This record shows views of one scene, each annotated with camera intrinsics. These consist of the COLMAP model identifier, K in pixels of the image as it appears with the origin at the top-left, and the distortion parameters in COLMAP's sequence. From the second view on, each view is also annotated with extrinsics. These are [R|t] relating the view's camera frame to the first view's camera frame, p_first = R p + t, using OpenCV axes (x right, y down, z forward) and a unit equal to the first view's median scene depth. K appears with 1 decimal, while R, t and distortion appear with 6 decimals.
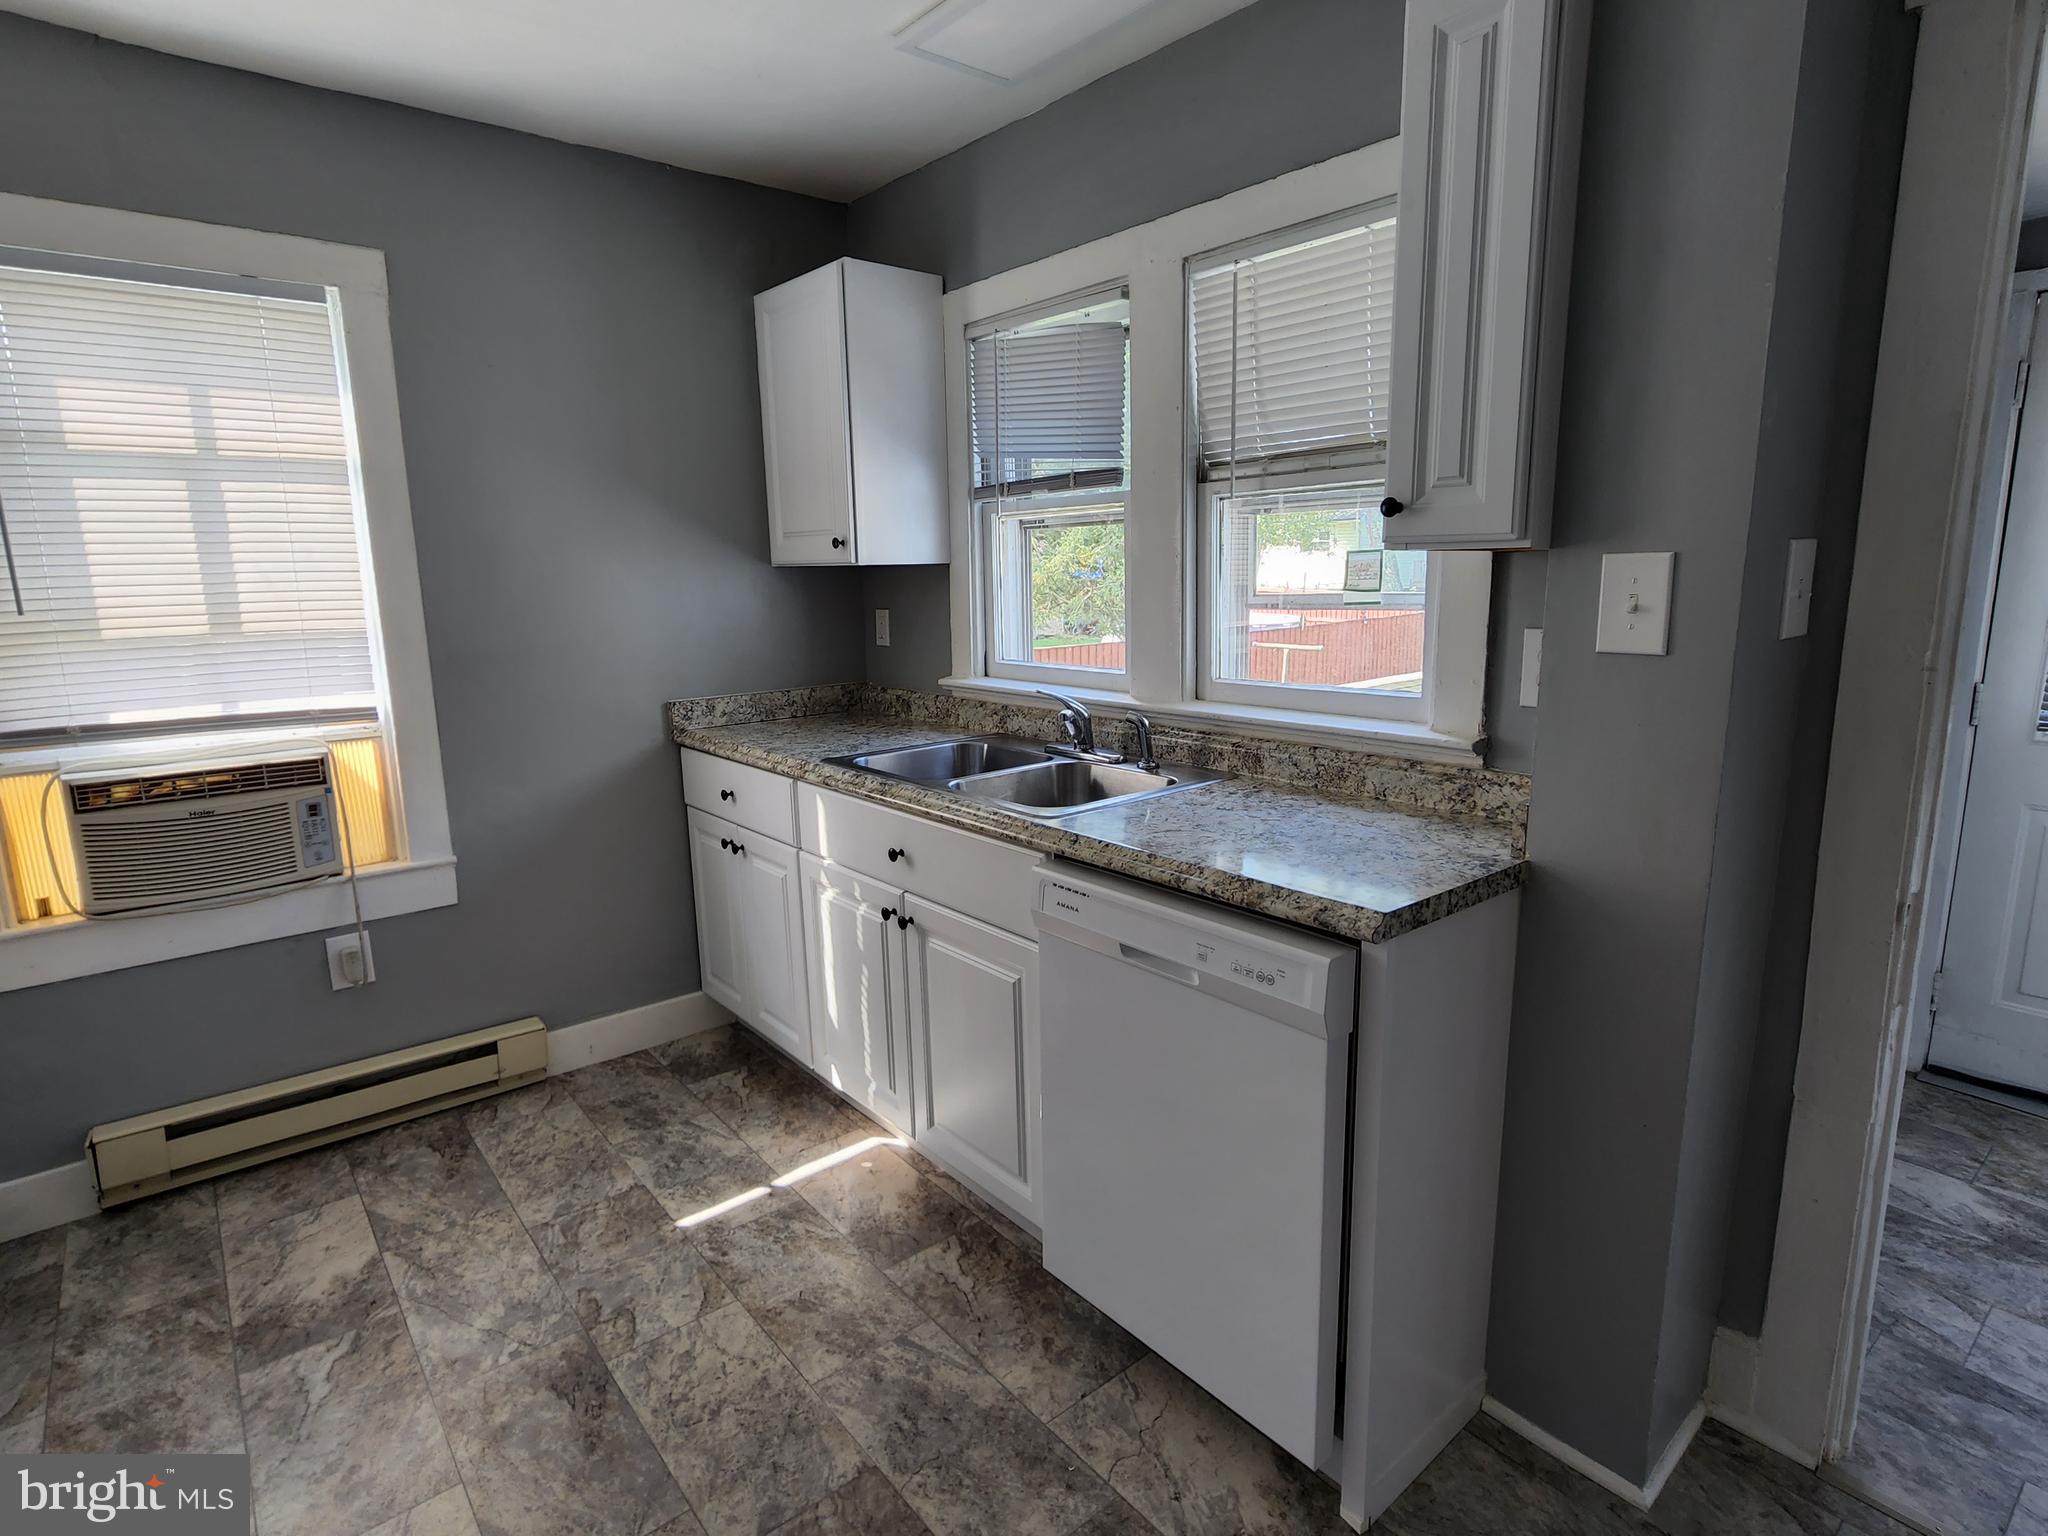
lens RADIAL K [[1049.3, 0, 1030.0], [0, 1049.3, 767.2], [0, 0, 1]] dist [-0.013406, 0.002089]
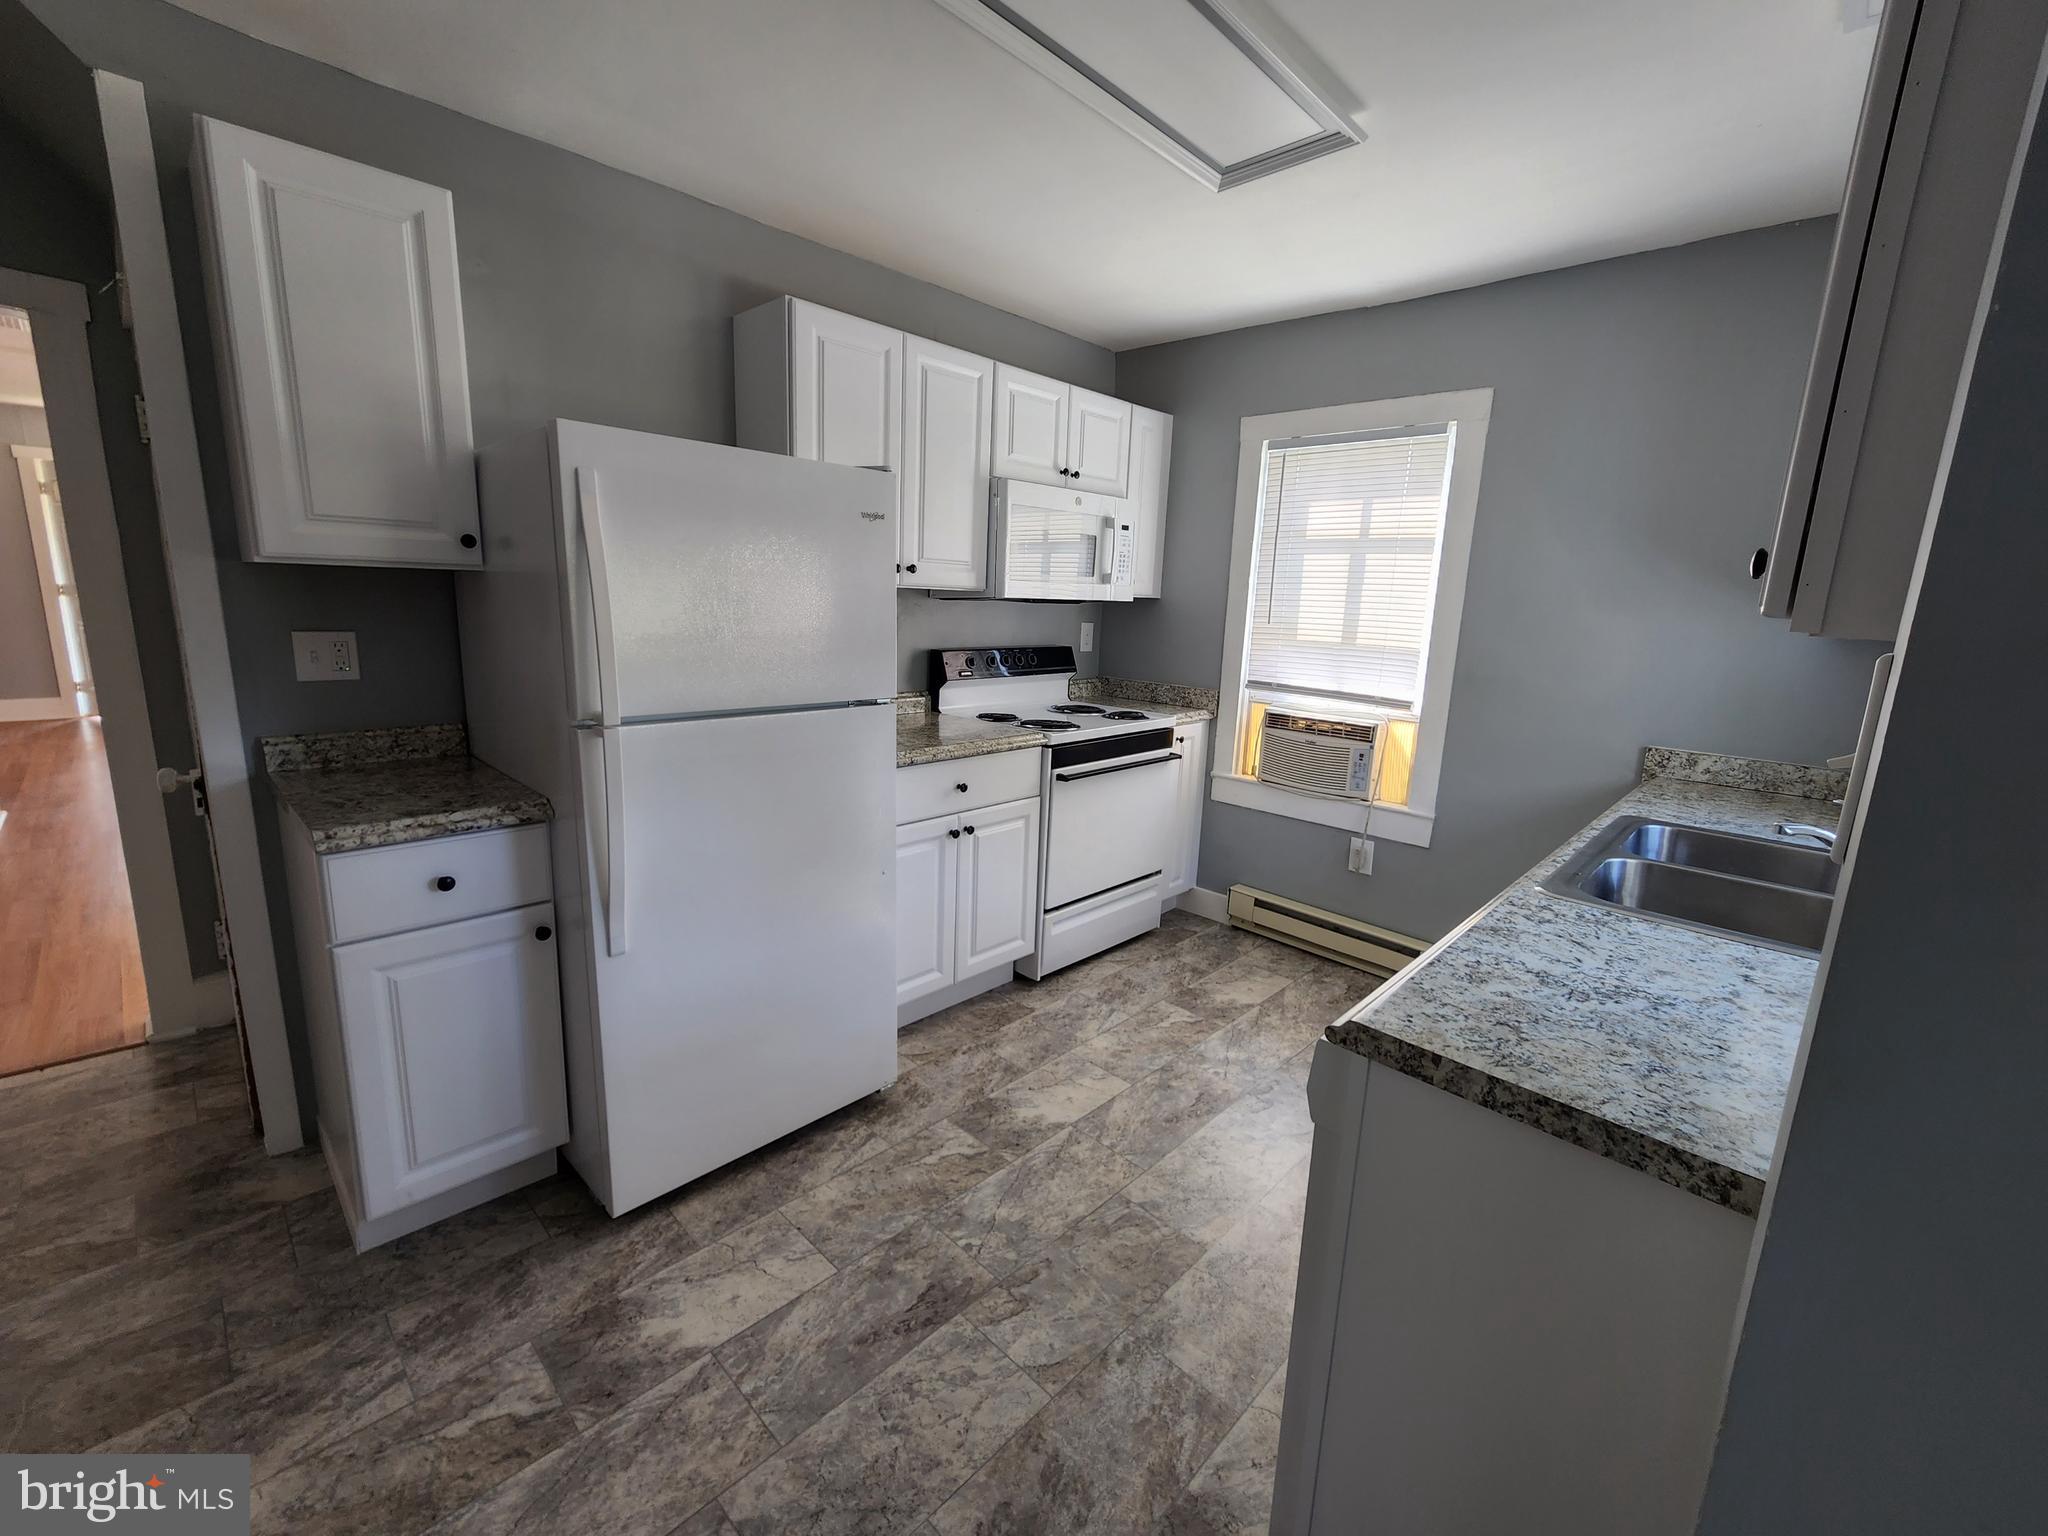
lens RADIAL K [[854.4, 0, 1041.8], [0, 854.4, 768.1], [0, 0, 1]] dist [-0.000174, 0.000568]
pose [[0.104622, 0.218994, -0.970101, 0.612248], [-0.225742, 0.955222, 0.191289, -0.093252], [0.968553, 0.198979, 0.149373, 0.366510]]
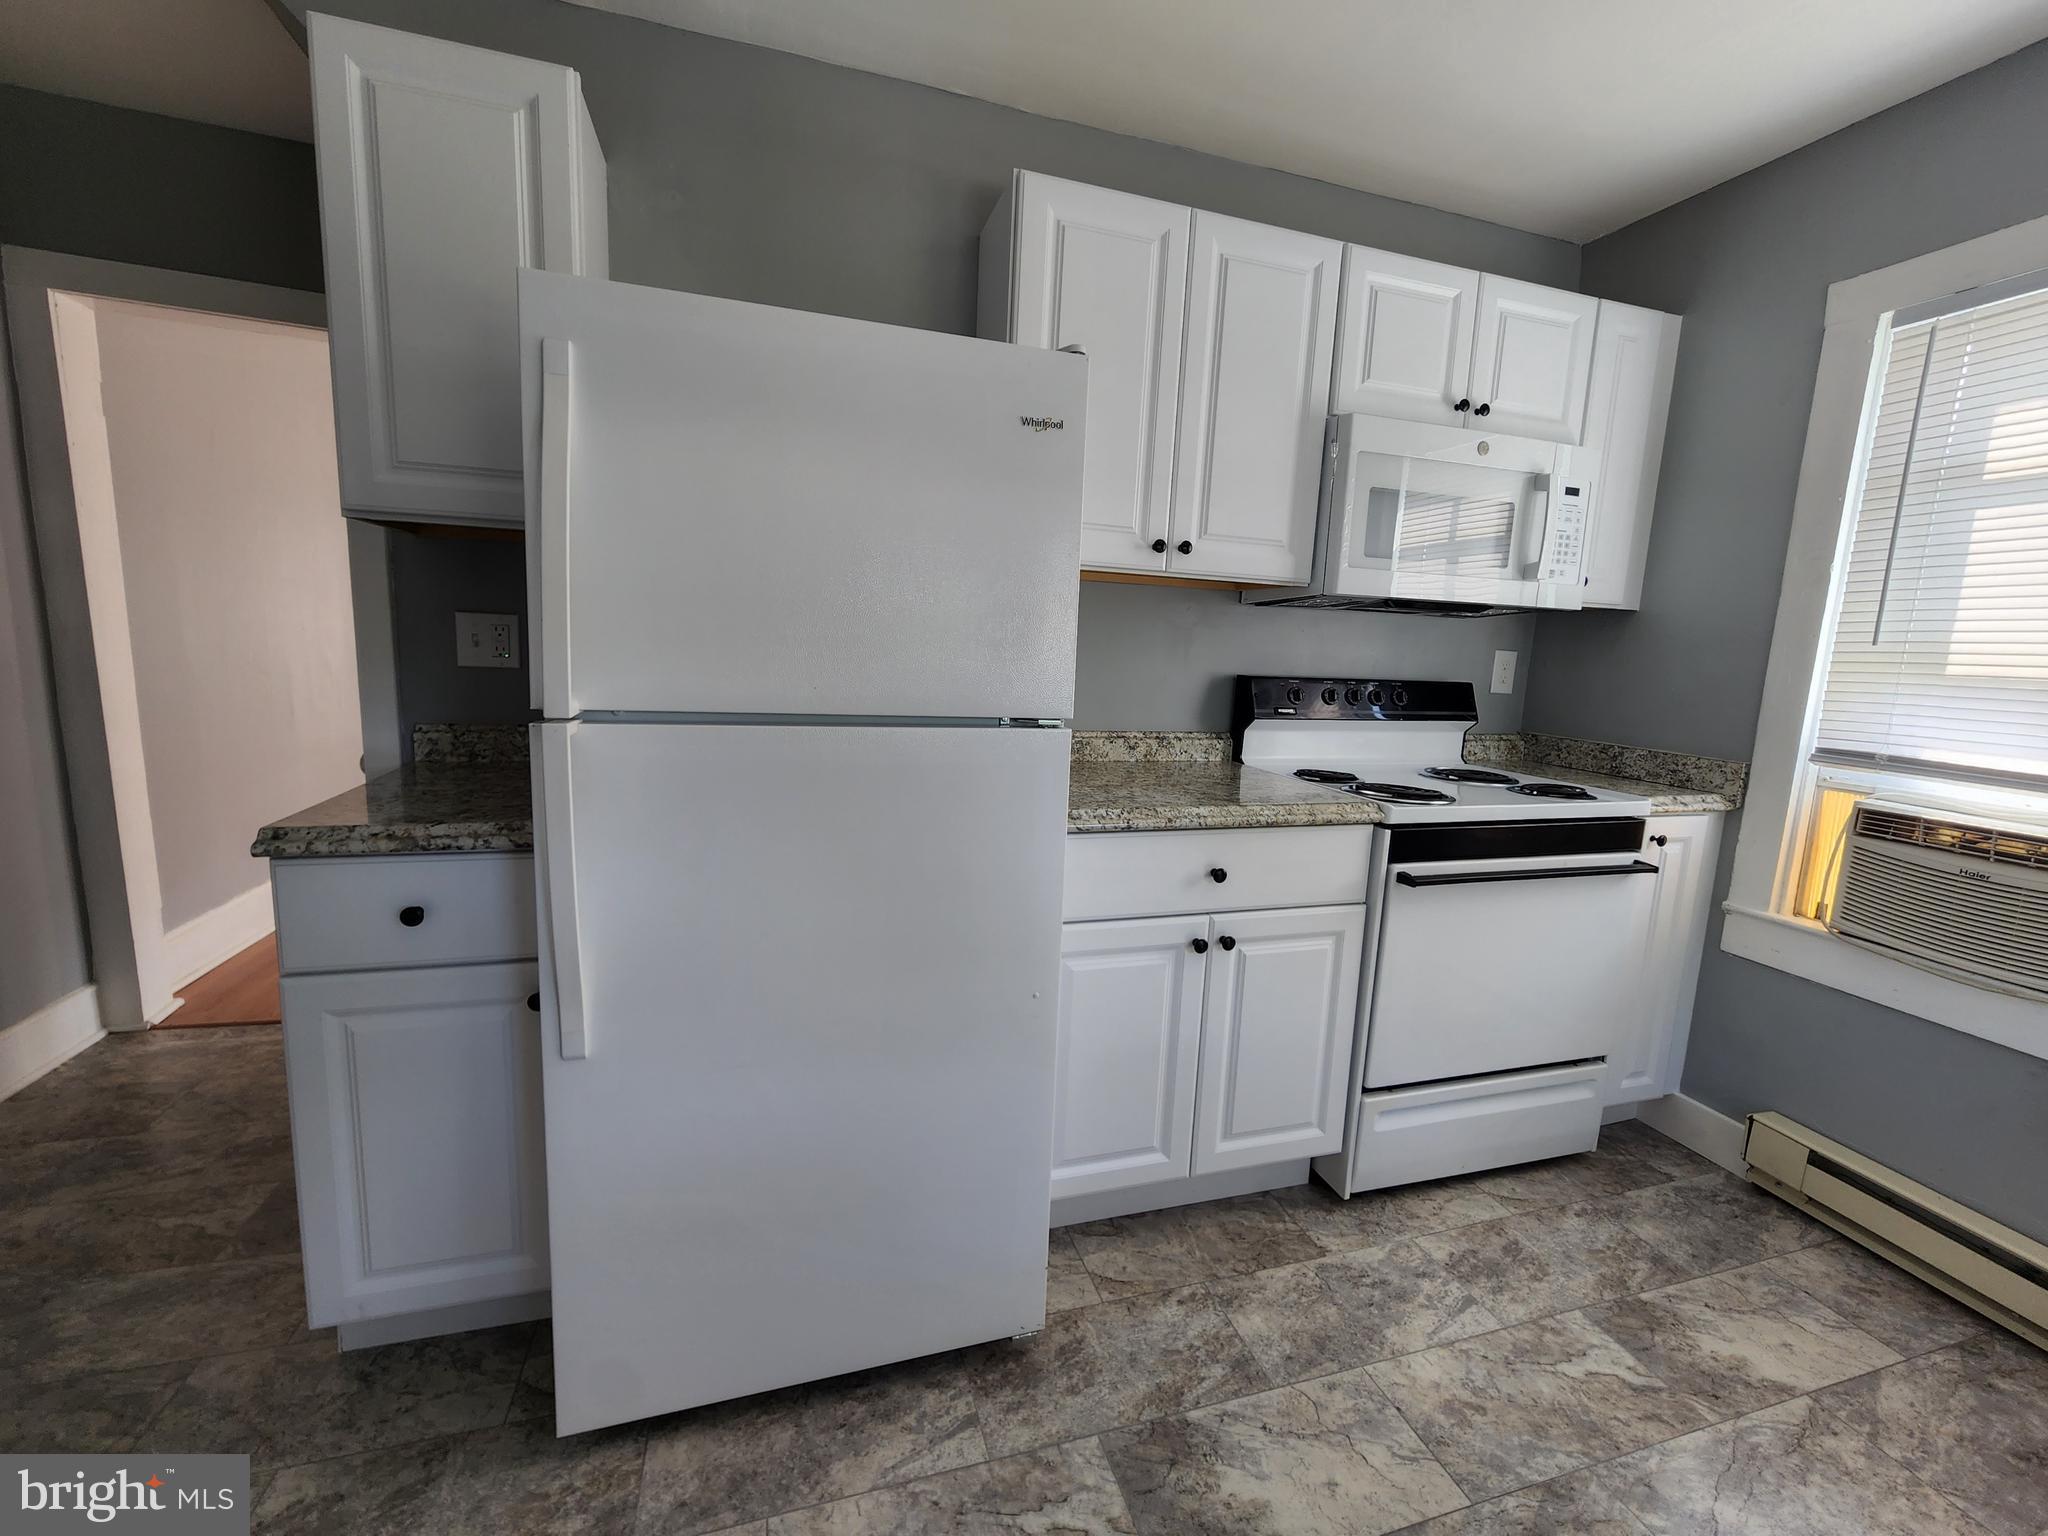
lens RADIAL K [[854.4, 0, 1029.9], [0, 854.4, 760.3], [0, 0, 1]] dist [-0.000174, 0.000568]
pose [[-0.396045, 0.129200, -0.909096, 0.188512], [-0.208490, 0.951540, 0.226060, -0.047955], [0.894249, 0.279067, -0.349915, 0.533003]]
